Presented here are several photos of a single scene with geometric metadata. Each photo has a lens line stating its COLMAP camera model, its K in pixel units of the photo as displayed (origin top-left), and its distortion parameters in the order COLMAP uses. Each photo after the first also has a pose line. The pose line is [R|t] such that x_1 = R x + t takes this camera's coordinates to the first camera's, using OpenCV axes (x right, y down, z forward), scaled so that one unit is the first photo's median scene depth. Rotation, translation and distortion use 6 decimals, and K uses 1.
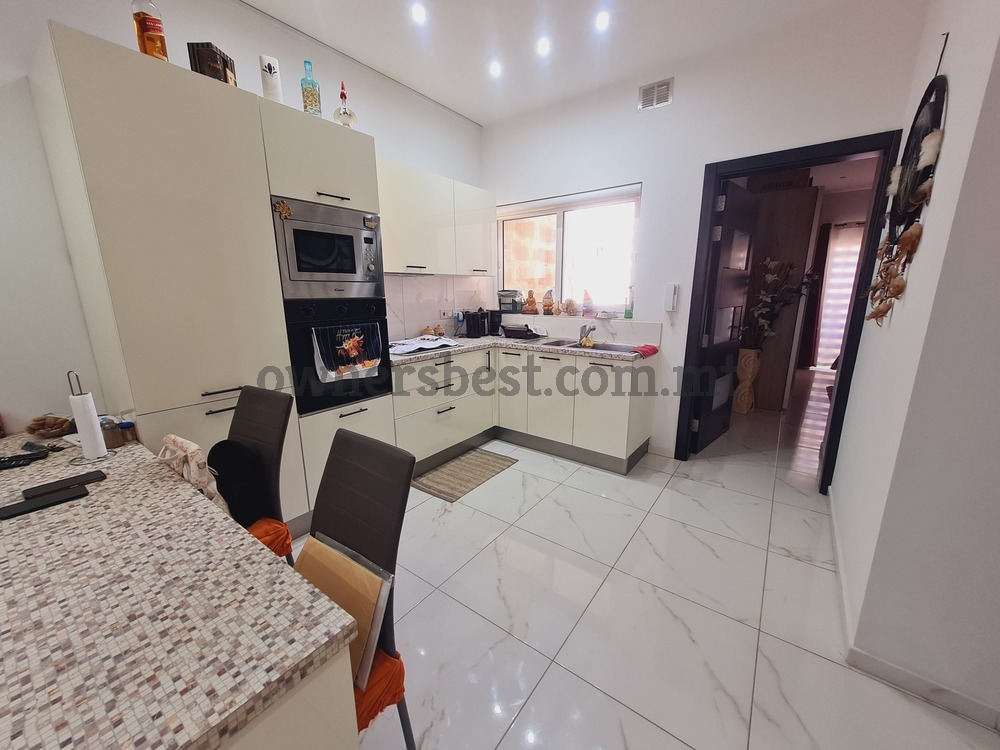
lens RADIAL K [[388.6, 0, 506.0], [0, 388.6, 379.0], [0, 0, 1]] dist [0.003566, -0.000456]
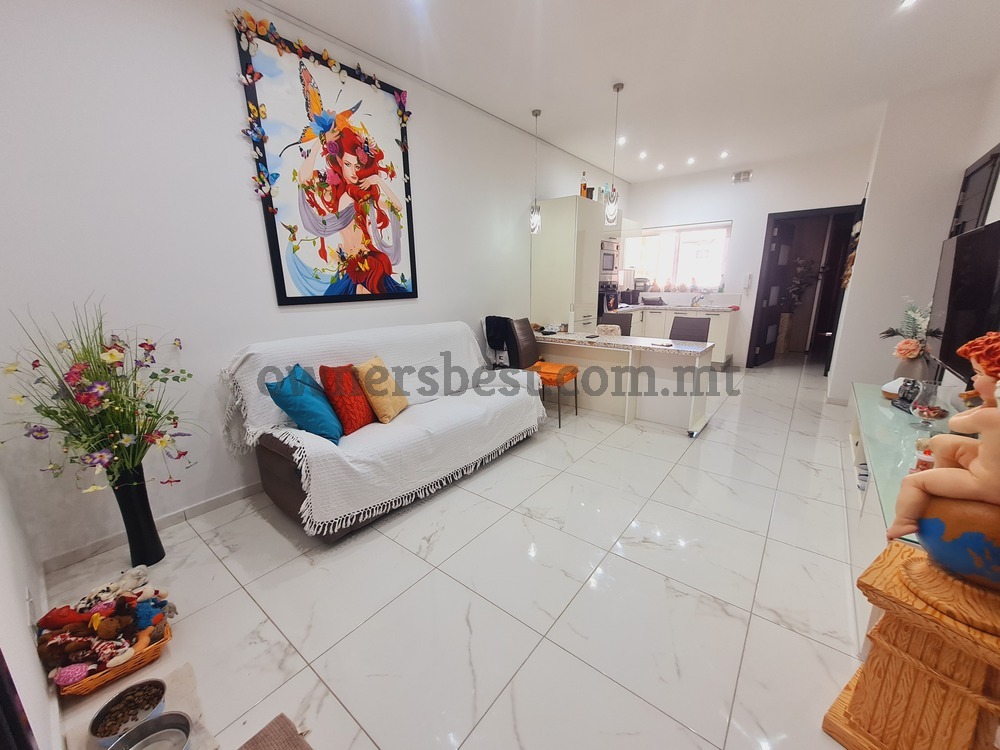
lens RADIAL K [[388.6, 0, 499.3], [0, 388.6, 378.6], [0, 0, 1]] dist [0.003566, -0.000456]
pose [[0.999088, 0.000618, -0.042702, -0.755667], [-0.000020, 0.999902, 0.013984, 0.261609], [0.042706, -0.013971, 0.998990, -1.031628]]
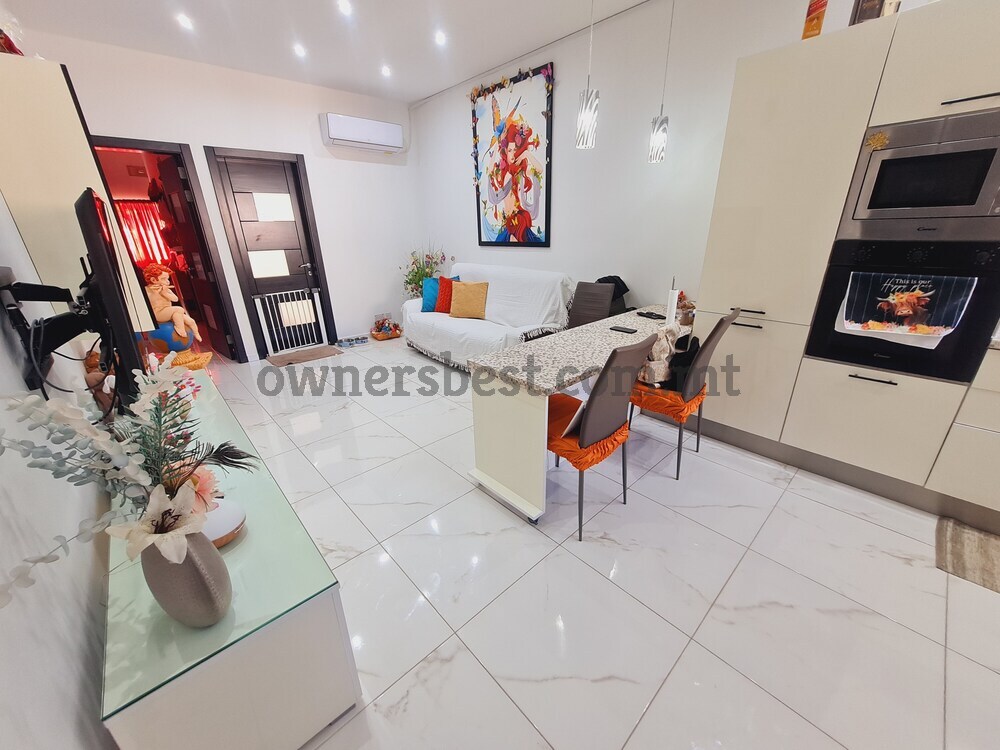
lens RADIAL K [[388.6, 0, 503.7], [0, 388.6, 379.1], [0, 0, 1]] dist [0.003566, -0.000456]
pose [[-0.184796, 0.368885, -0.910920, 0.437160], [-0.201956, 0.892848, 0.402537, -0.077119], [0.961803, 0.258352, -0.090496, 0.242690]]
